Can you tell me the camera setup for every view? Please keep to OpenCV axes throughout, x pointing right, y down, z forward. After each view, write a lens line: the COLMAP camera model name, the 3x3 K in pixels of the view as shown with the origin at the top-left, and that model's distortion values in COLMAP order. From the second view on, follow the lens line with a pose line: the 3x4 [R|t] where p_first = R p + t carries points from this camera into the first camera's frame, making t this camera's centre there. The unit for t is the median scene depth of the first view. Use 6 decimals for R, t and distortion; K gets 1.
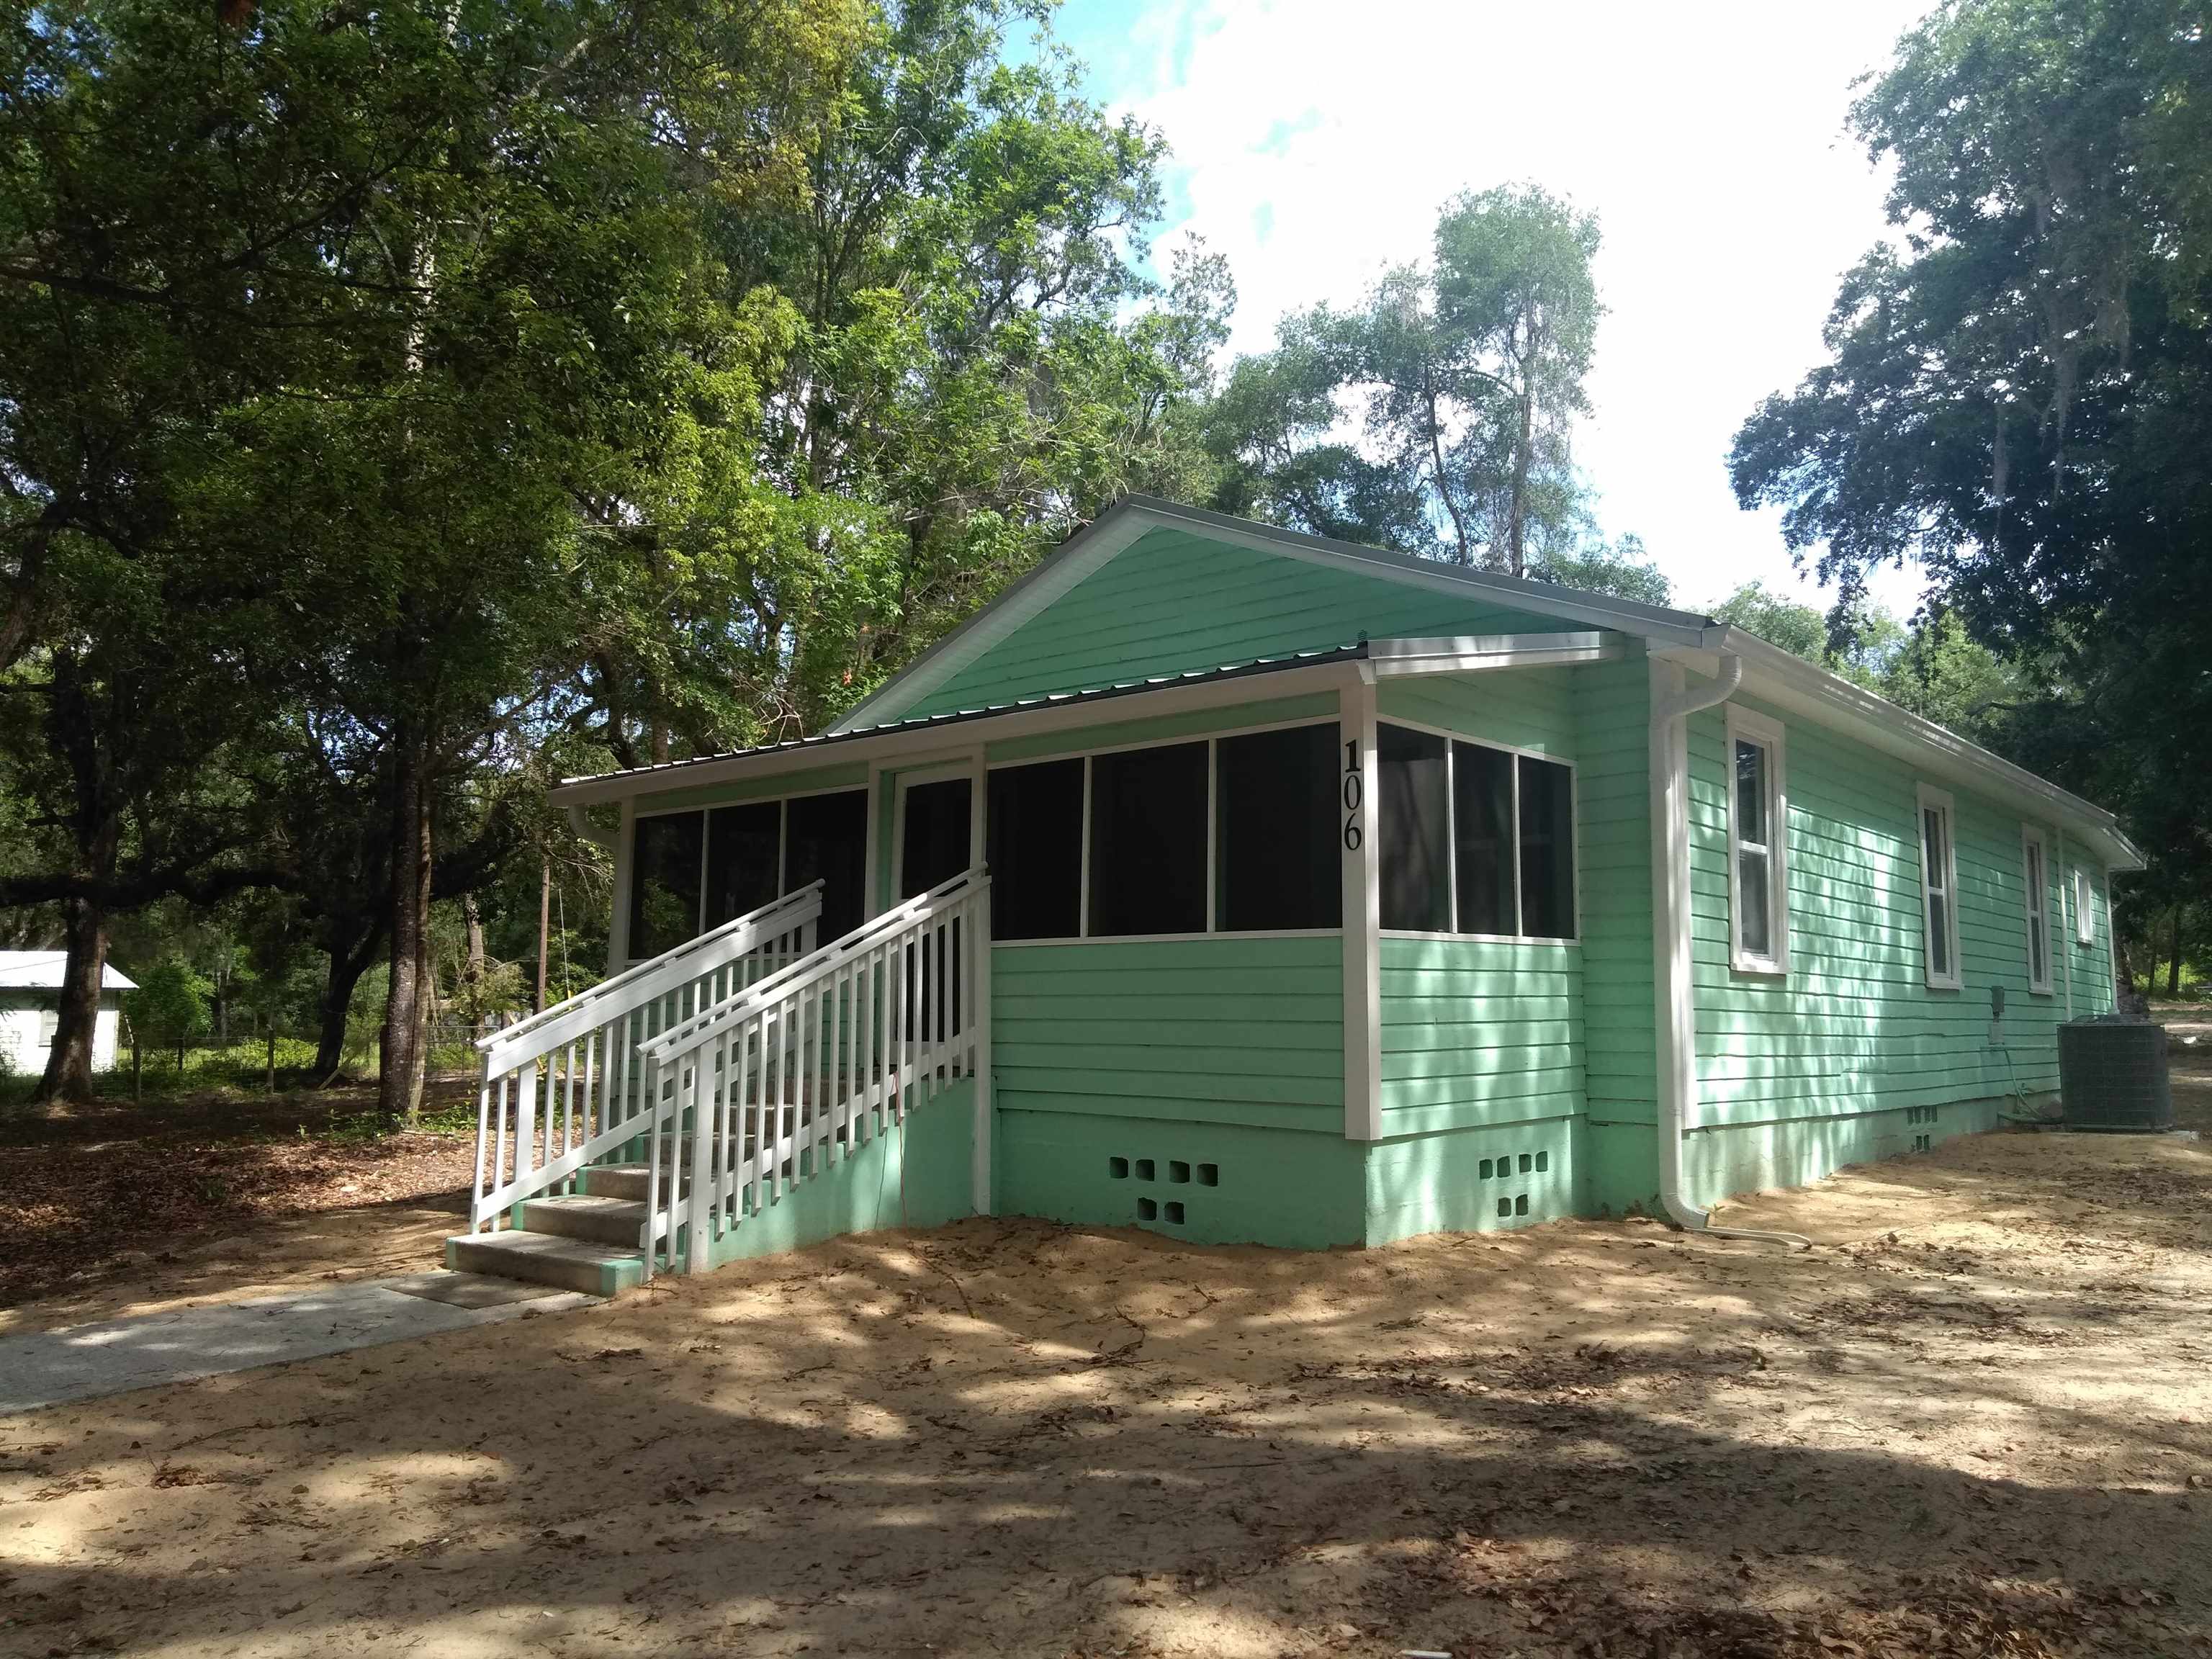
lens RADIAL K [[1701.4, 0, 1106.0], [0, 1701.4, 829.5], [0, 0, 1]] dist [0.120033, -0.317760]
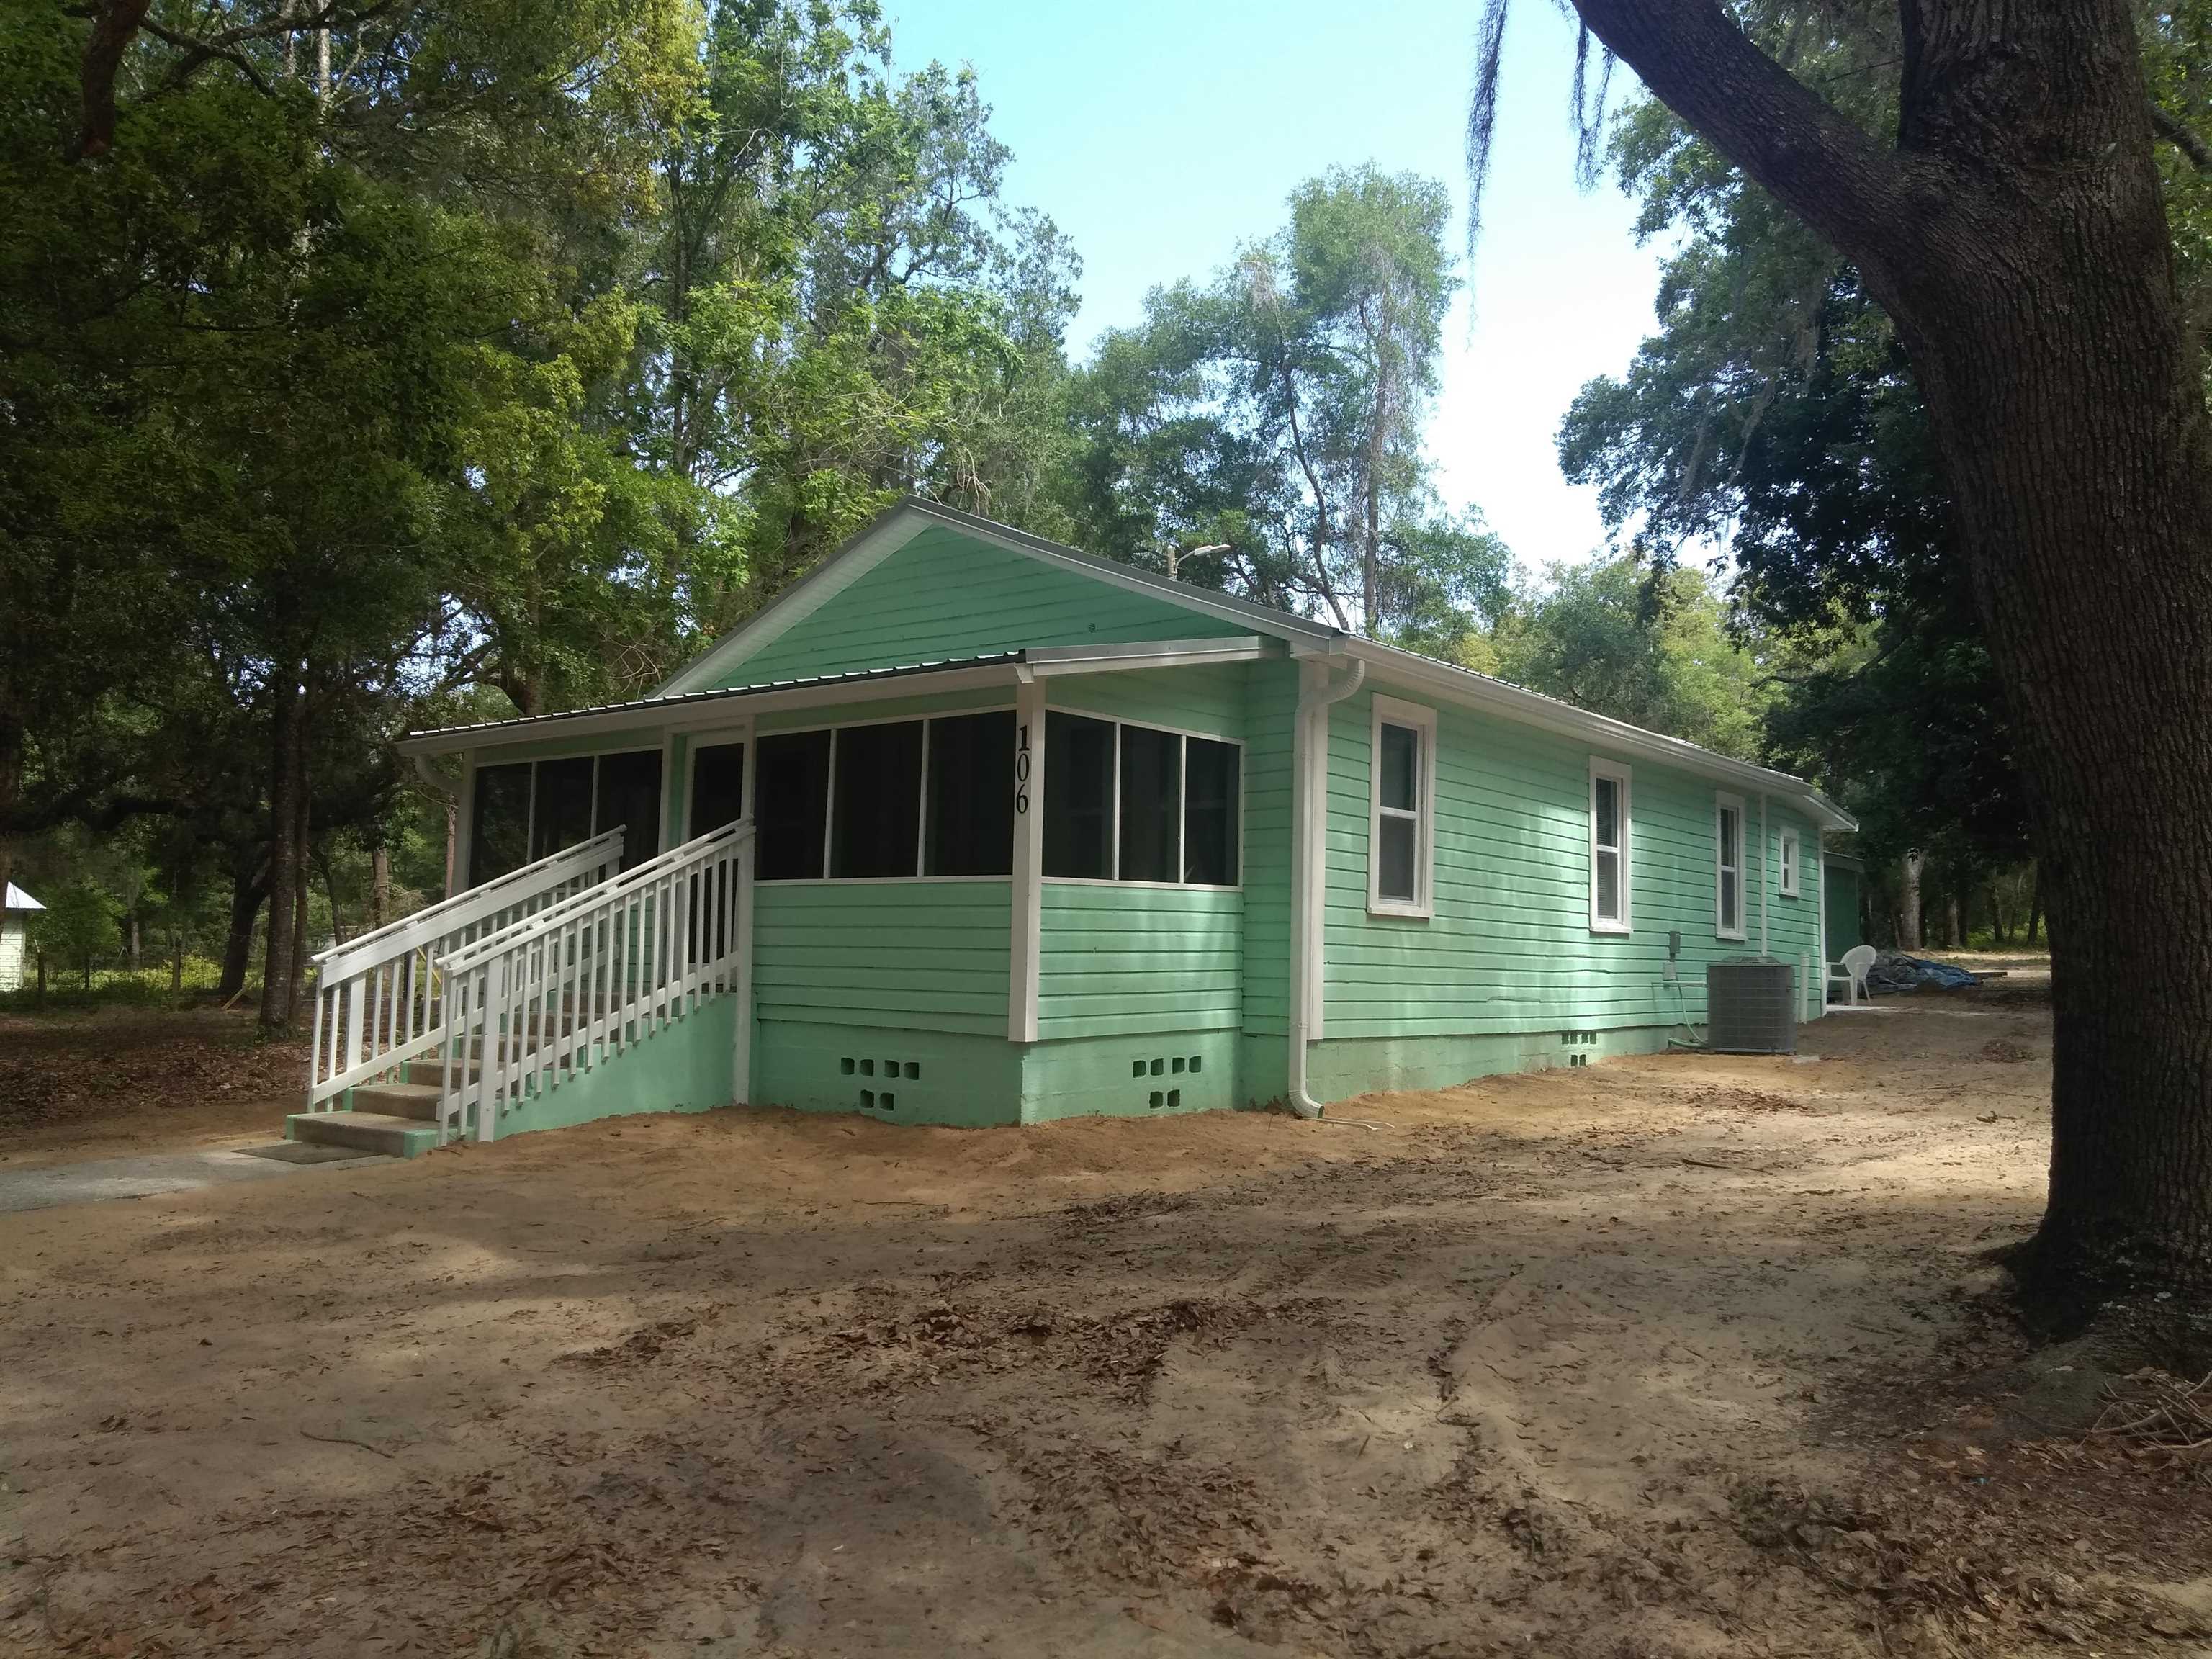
lens RADIAL K [[1701.4, 0, 1106.0], [0, 1701.4, 829.5], [0, 0, 1]] dist [0.120033, -0.317760]
pose [[0.998971, 0.017038, 0.042042, 0.085456], [-0.018588, 0.999151, 0.036768, -0.012861], [-0.041379, -0.037511, 0.998439, -0.141312]]
